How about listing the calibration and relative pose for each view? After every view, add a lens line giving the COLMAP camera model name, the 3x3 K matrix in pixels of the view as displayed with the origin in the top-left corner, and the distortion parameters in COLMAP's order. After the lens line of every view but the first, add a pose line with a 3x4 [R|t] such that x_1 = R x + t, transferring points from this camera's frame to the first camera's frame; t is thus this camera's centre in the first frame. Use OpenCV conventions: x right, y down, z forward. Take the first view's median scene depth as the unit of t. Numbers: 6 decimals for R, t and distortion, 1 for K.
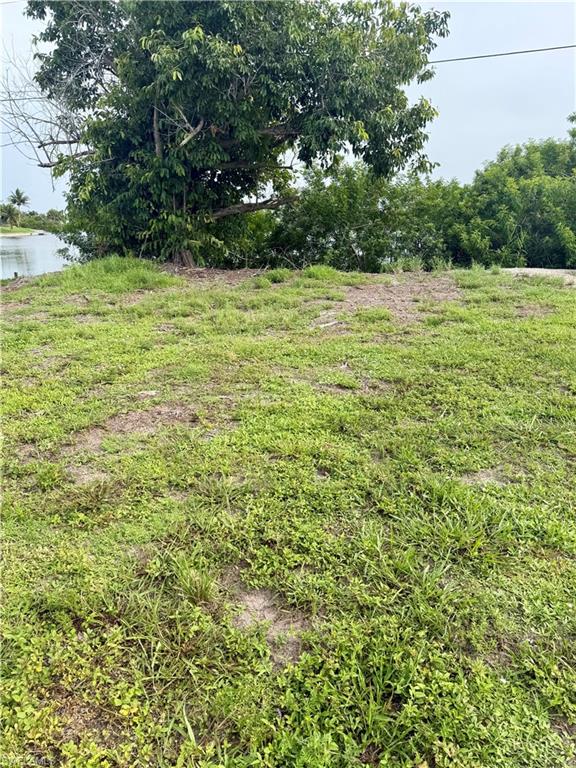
lens RADIAL K [[571.8, 0, 288.0], [0, 571.8, 384.0], [0, 0, 1]] dist [0.134366, -0.184041]
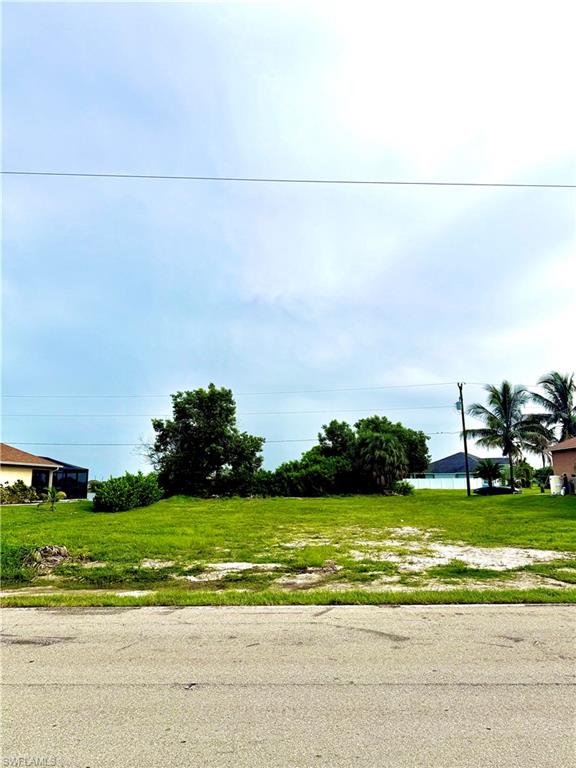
lens RADIAL K [[571.8, 0, 288.0], [0, 571.8, 384.0], [0, 0, 1]] dist [0.134366, -0.184041]
pose [[0.956773, 0.043868, 0.287508, -0.578531], [0.084691, 0.903693, -0.419721, 0.580437], [-0.278232, 0.425927, 0.860914, -2.070235]]
